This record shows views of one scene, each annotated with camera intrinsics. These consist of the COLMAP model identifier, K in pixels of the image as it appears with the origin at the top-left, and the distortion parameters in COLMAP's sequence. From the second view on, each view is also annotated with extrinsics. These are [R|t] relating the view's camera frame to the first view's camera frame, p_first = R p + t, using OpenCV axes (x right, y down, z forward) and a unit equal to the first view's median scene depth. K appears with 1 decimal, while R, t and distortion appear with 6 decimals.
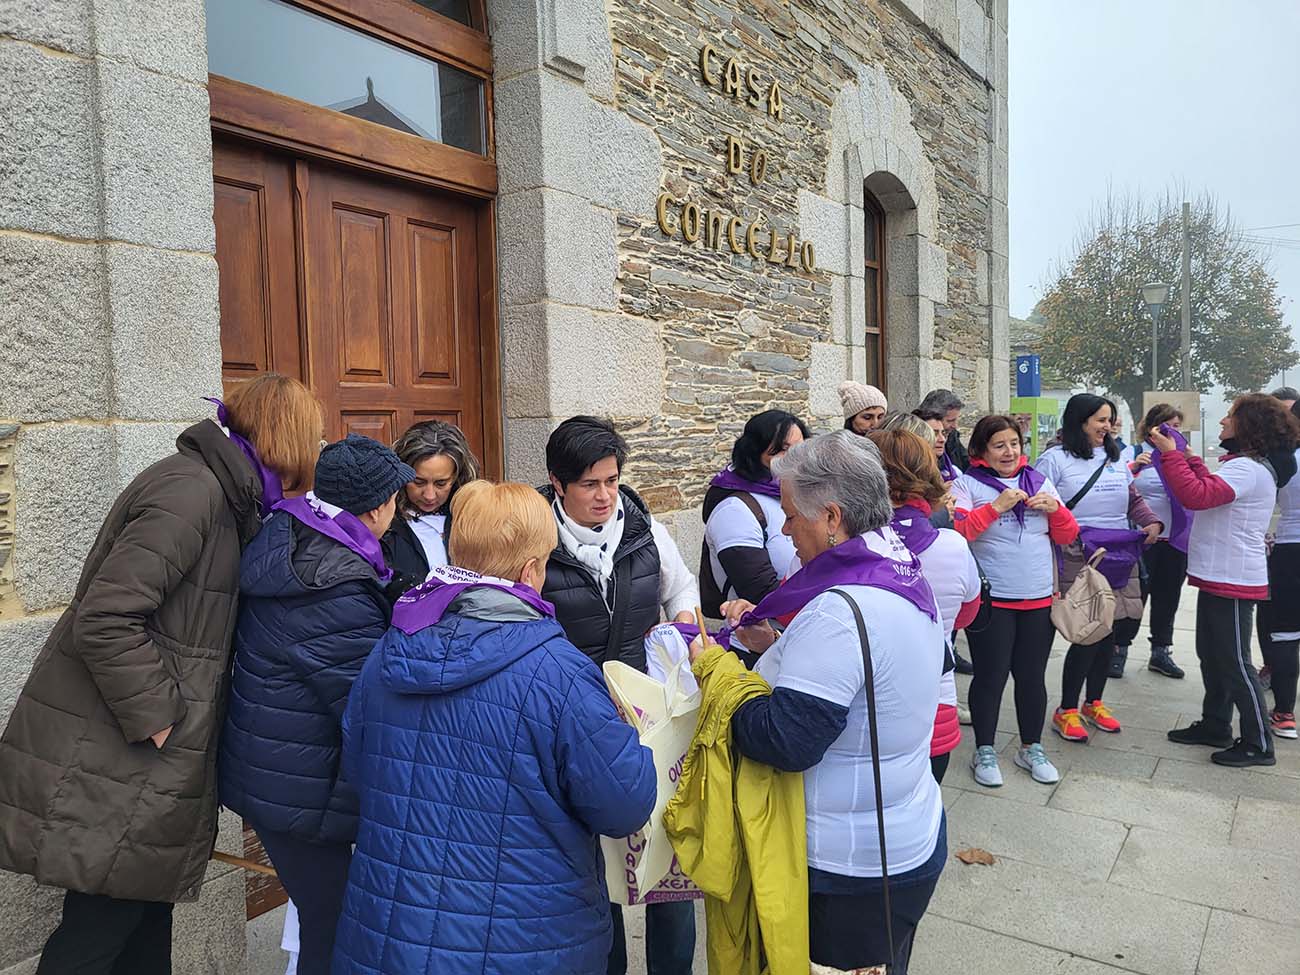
lens RADIAL K [[975.5, 0, 613.5], [0, 975.5, 461.8], [0, 0, 1]] dist [0.065734, -0.052813]
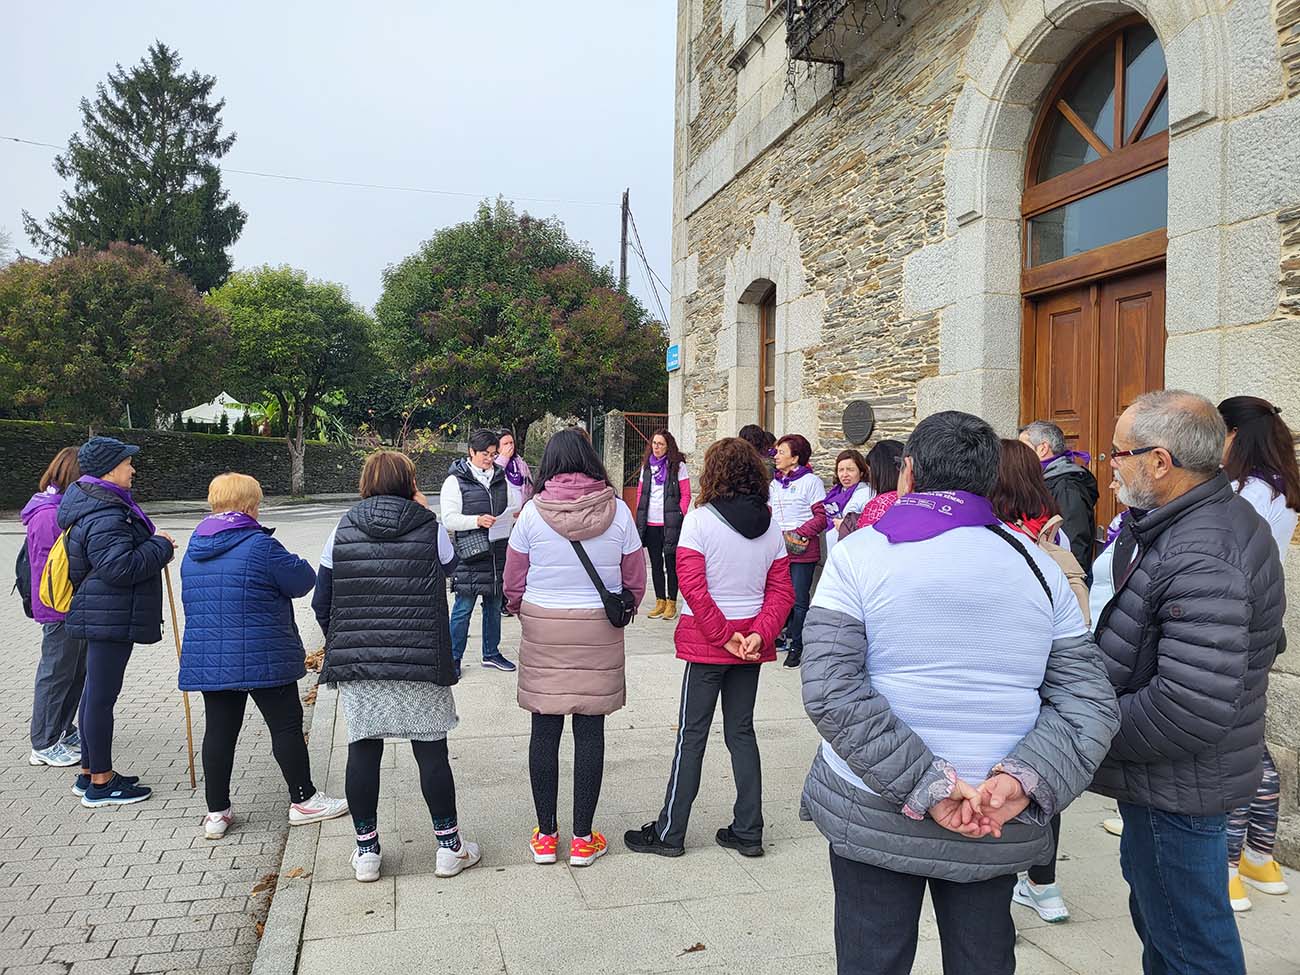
lens RADIAL K [[975.5, 0, 648.6], [0, 975.5, 465.9], [0, 0, 1]] dist [0.065734, -0.052813]
pose [[-0.627624, 0.015388, -0.778365, 1.009998], [-0.021160, 0.999098, 0.036814, -0.032129], [0.778229, 0.039576, -0.626732, 1.025025]]
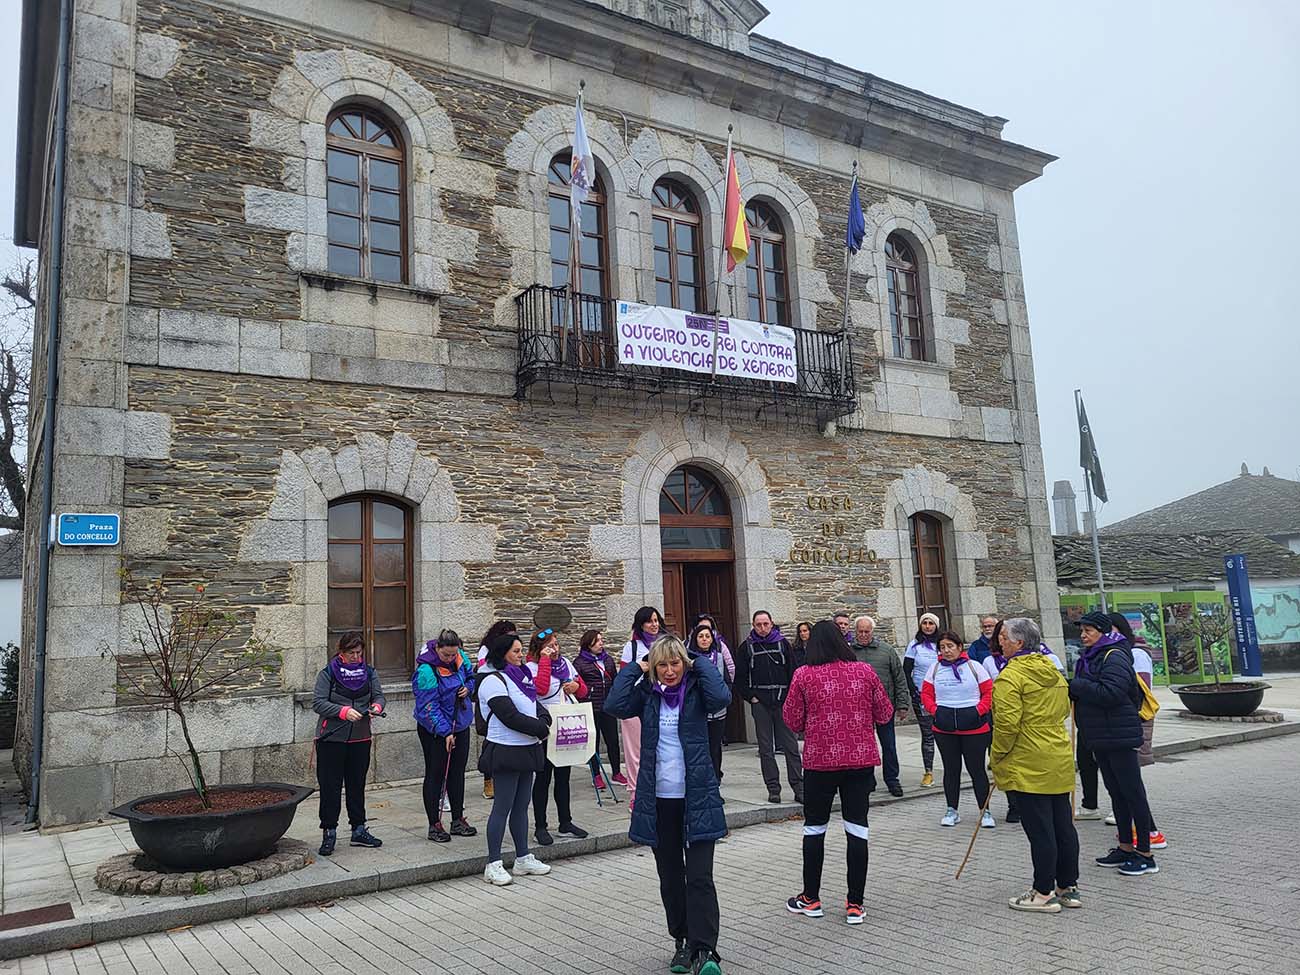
lens RADIAL K [[975.5, 0, 645.0], [0, 975.5, 473.9], [0, 0, 1]] dist [0.065734, -0.052813]
pose [[0.929377, -0.077551, -0.360894, 0.720534], [0.013142, 0.984014, -0.177608, 0.034204], [0.368898, 0.160322, 0.915539, -1.965084]]
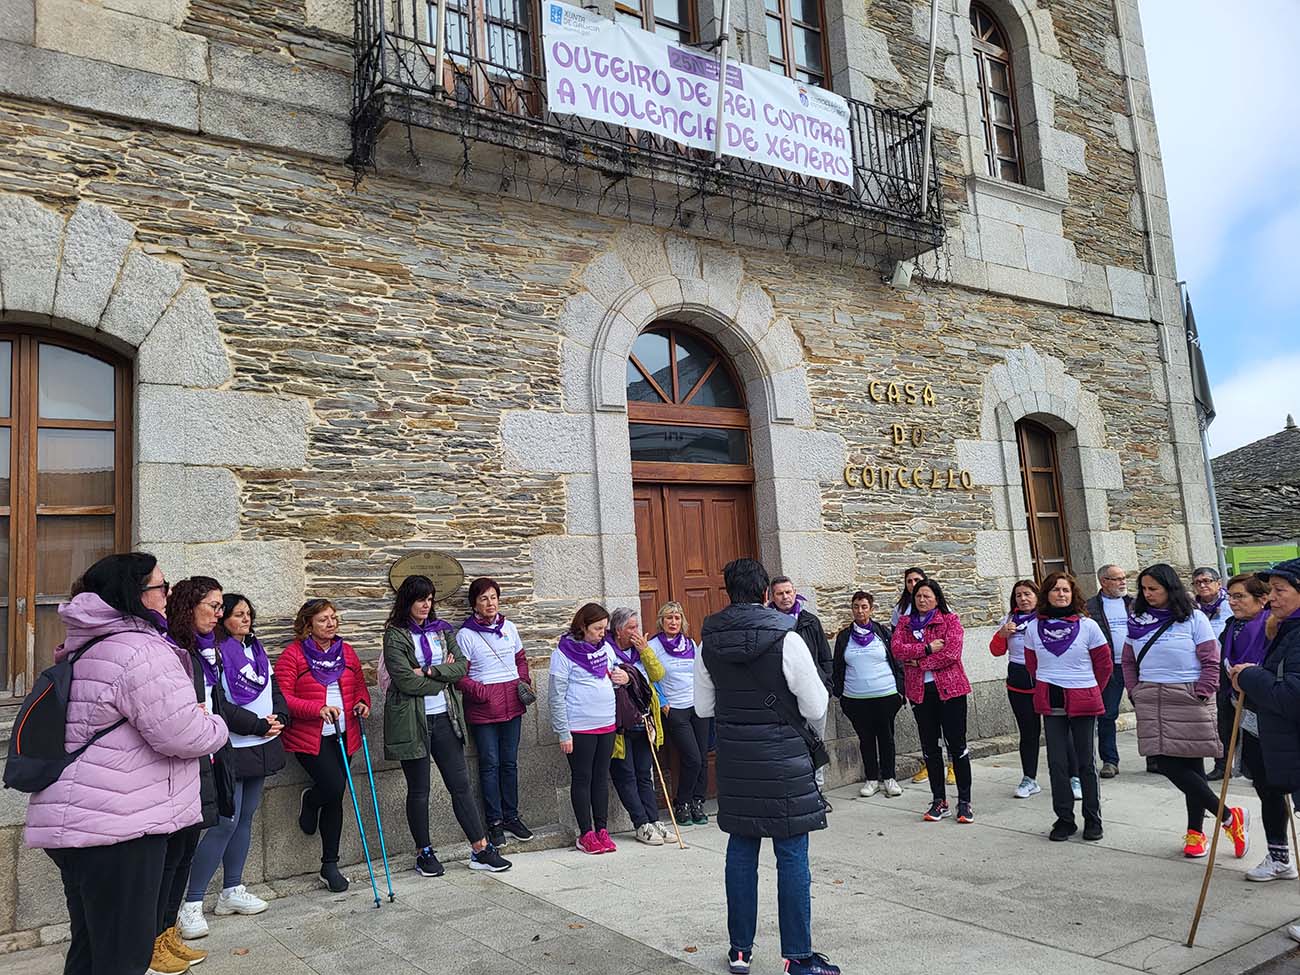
lens RADIAL K [[975.5, 0, 641.0], [0, 975.5, 480.9], [0, 0, 1]] dist [0.065734, -0.052813]
pose [[0.936494, -0.084033, -0.340467, 0.304003], [0.031300, 0.987020, -0.157520, 0.039062], [0.349285, 0.136860, 0.926968, -0.850232]]
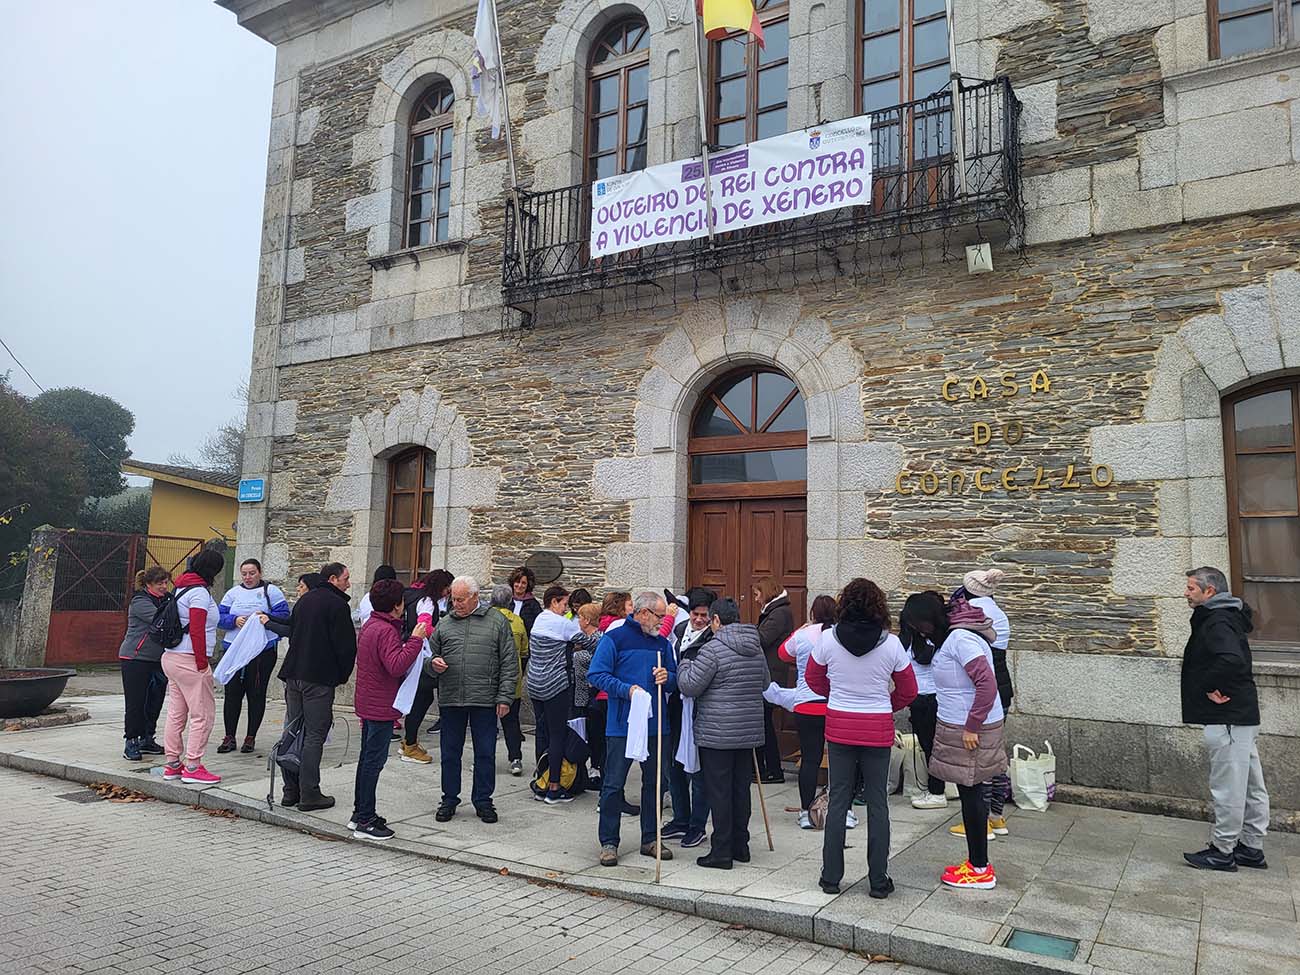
lens RADIAL K [[975.5, 0, 651.7], [0, 975.5, 470.3], [0, 0, 1]] dist [0.065734, -0.052813]
pose [[0.086944, -0.103622, -0.990809, 1.811924], [-0.057883, 0.992370, -0.108865, -0.042450], [0.994530, 0.066816, 0.080282, 0.347374]]
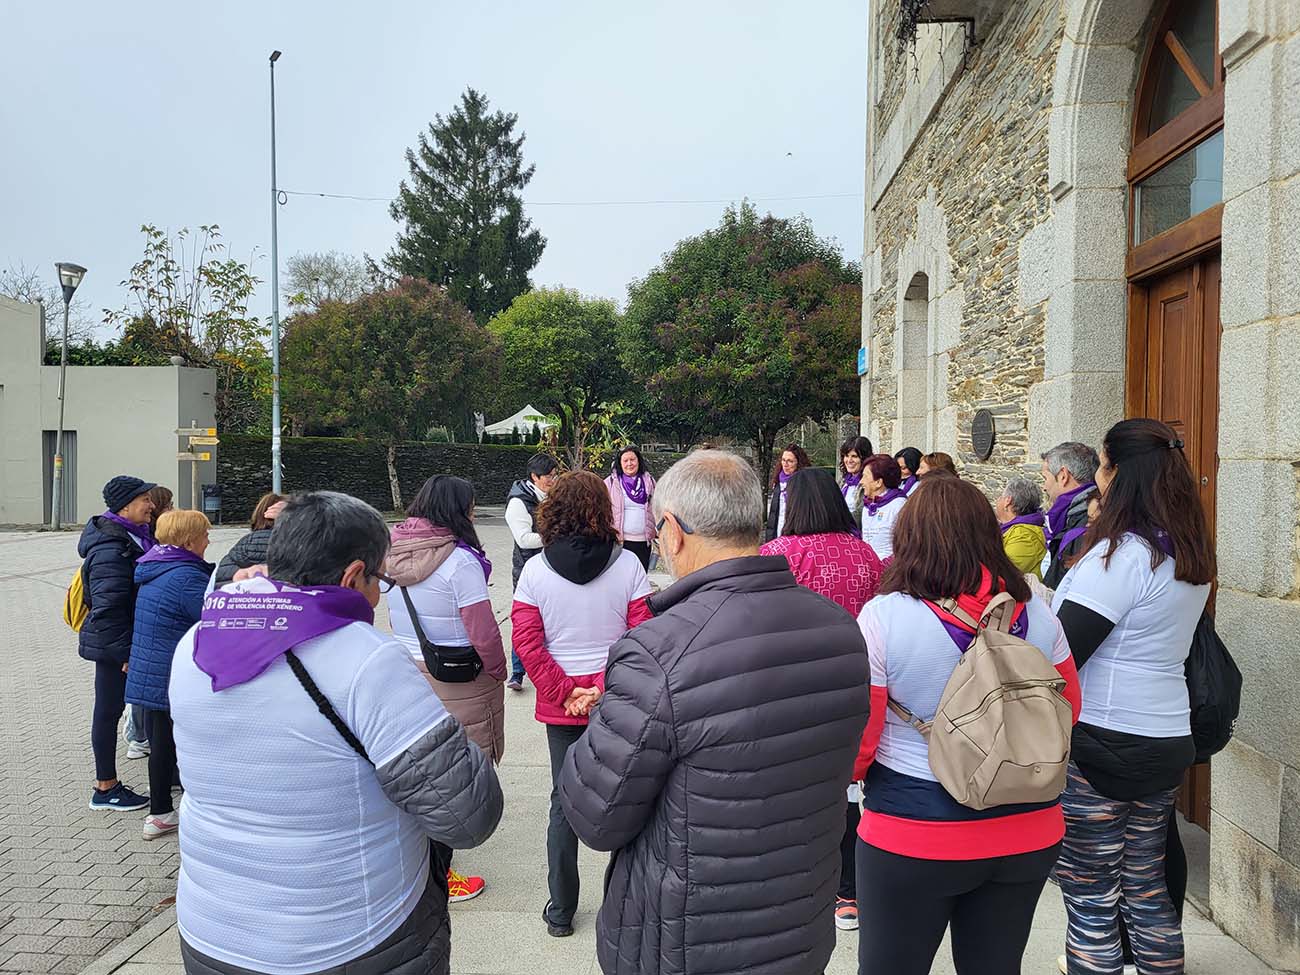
lens RADIAL K [[975.5, 0, 651.5], [0, 975.5, 487.8], [0, 0, 1]] dist [0.065734, -0.052813]
pose [[-0.841779, 0.037439, -0.538522, 0.705006], [0.004532, 0.998047, 0.062302, -0.064333], [0.539803, 0.050004, -0.840305, 1.205778]]
